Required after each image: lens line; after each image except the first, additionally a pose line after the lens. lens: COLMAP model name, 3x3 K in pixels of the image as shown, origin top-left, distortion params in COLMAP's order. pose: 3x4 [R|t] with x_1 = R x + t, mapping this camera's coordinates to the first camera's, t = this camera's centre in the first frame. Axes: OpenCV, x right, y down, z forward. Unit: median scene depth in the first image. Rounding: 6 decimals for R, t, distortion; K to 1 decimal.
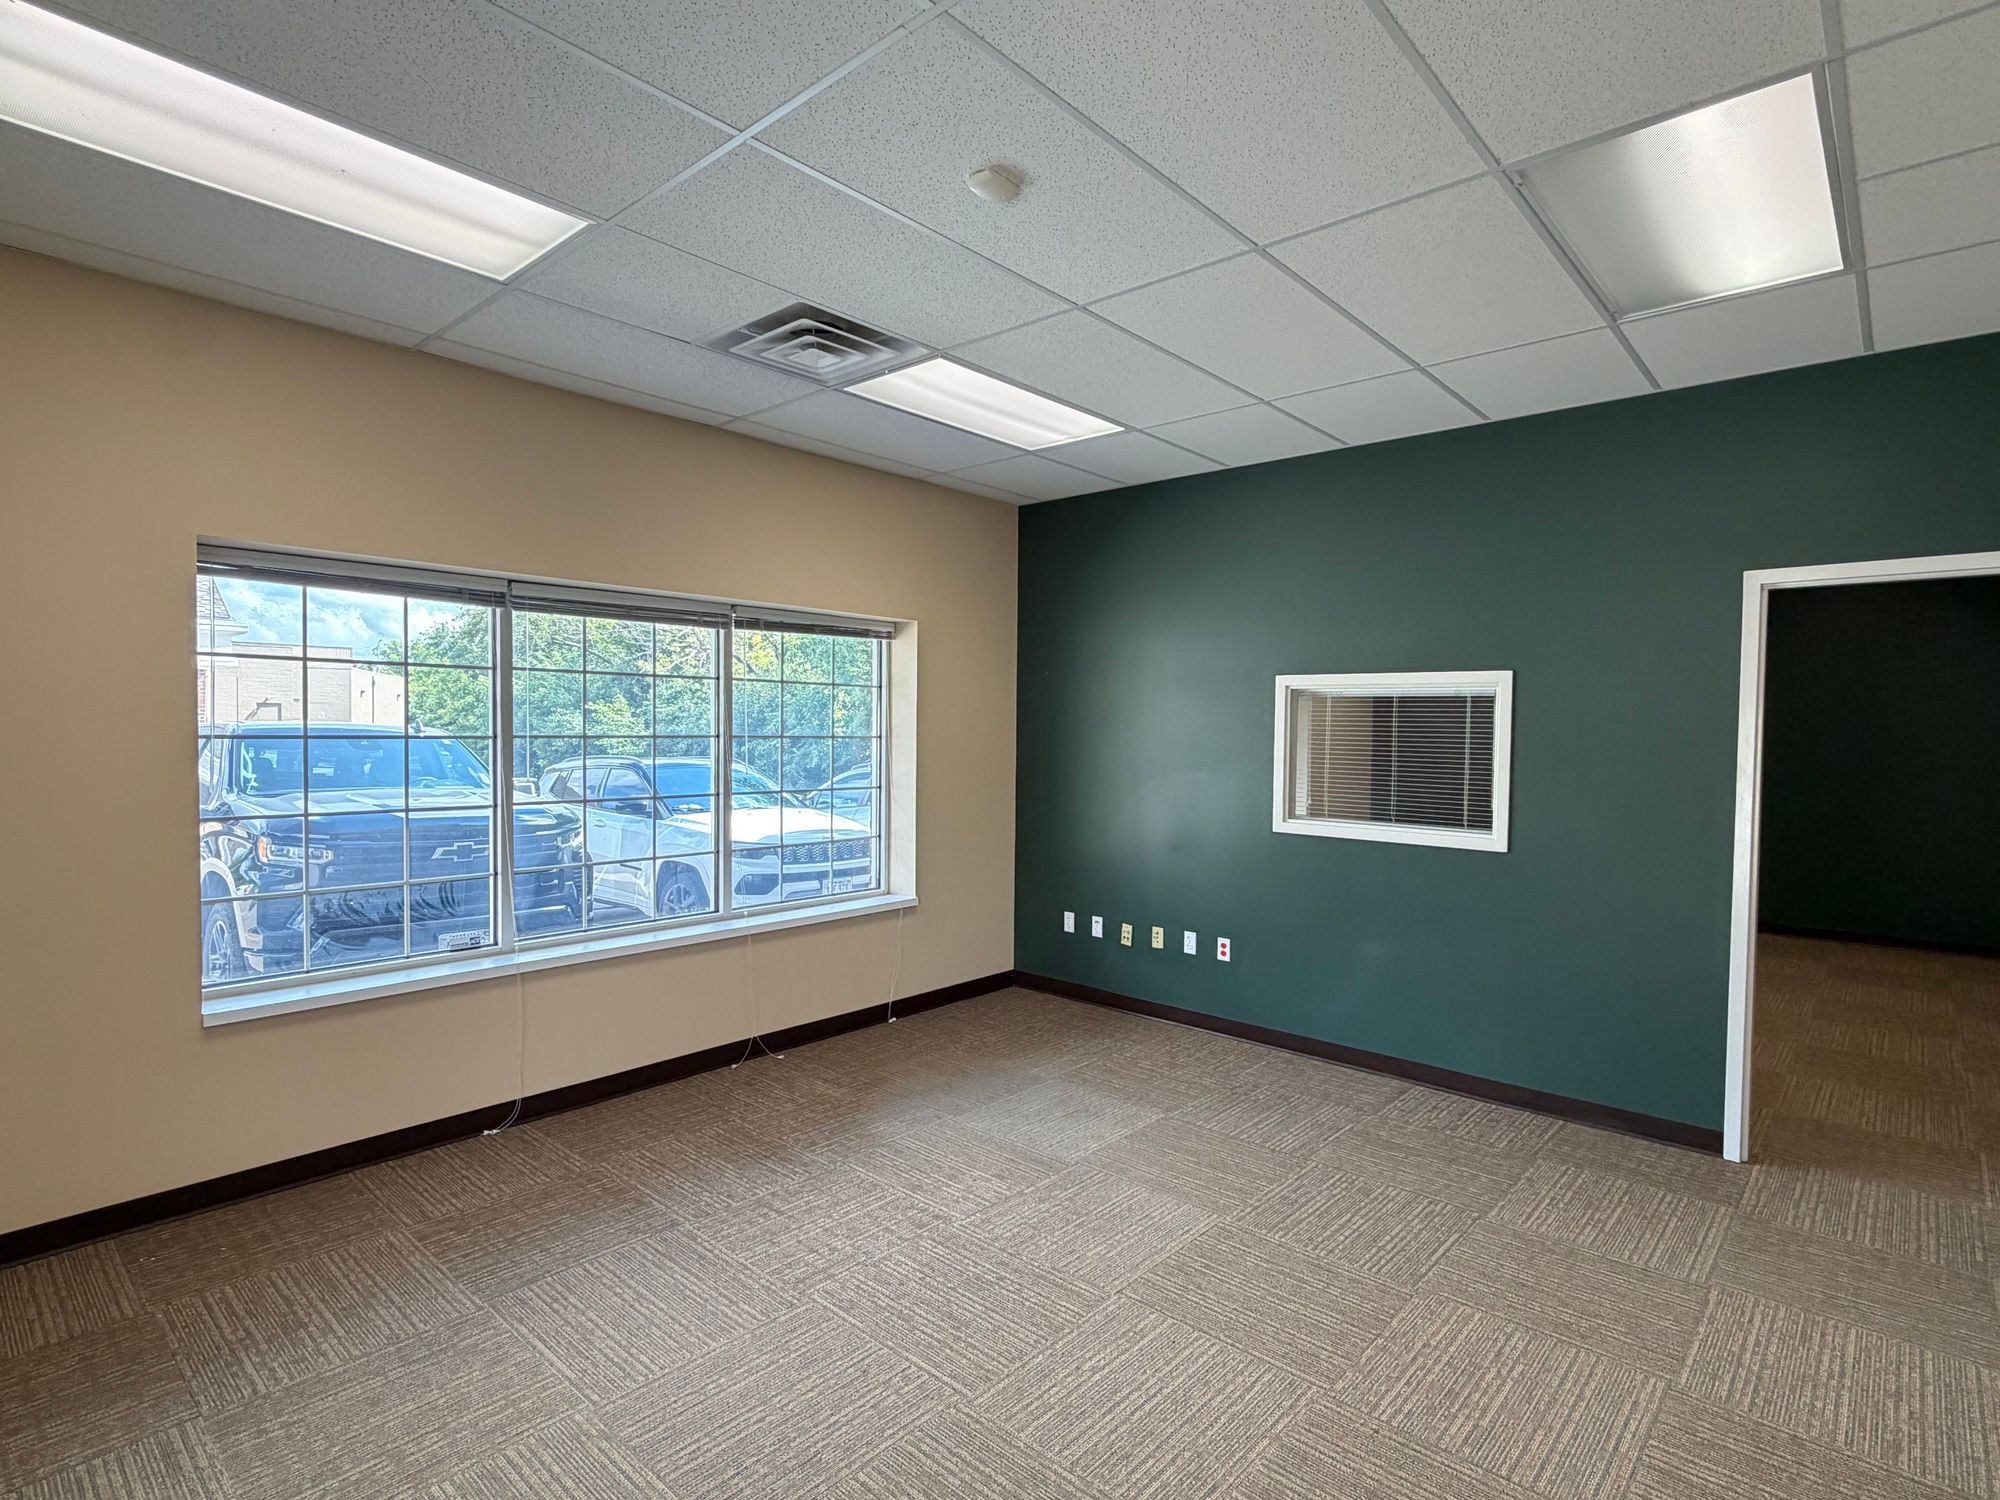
lens RADIAL K [[1018.4, 0, 1000.0], [0, 1018.4, 750.0], [0, 0, 1]] dist [0.001401, 0.000194]
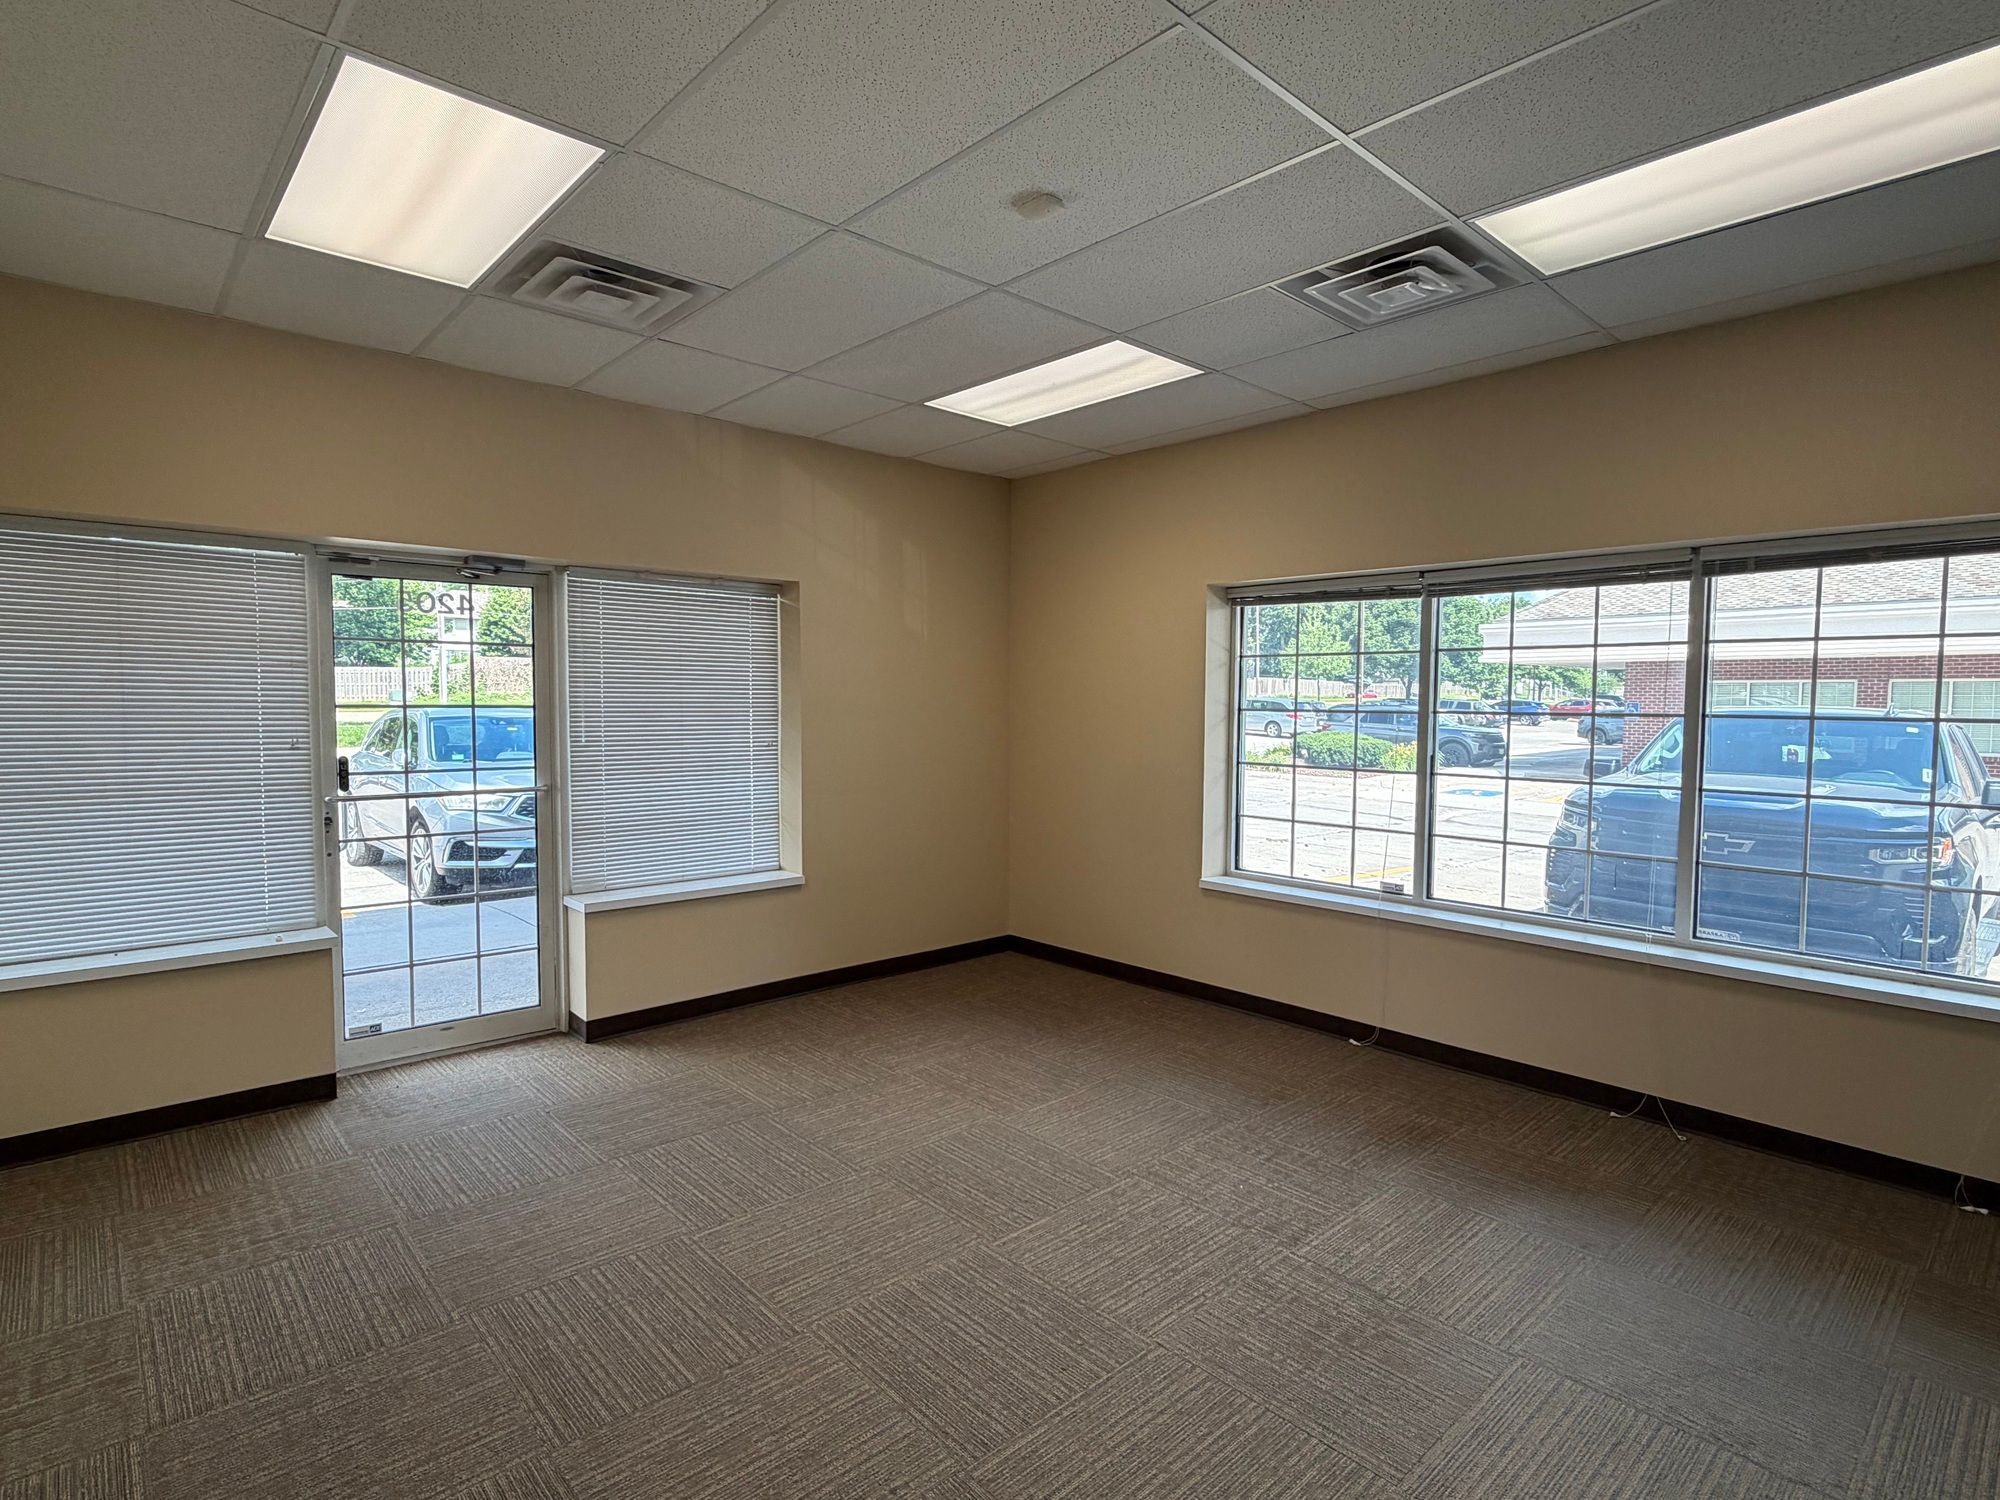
lens RADIAL K [[1018.4, 0, 1000.0], [0, 1018.4, 750.0], [0, 0, 1]] dist [0.001401, 0.000194]
pose [[-0.092511, 0.033834, -0.995137, 0.721399], [-0.036357, 0.998641, 0.037333, 0.003592], [0.995048, 0.039634, -0.091155, 0.690510]]
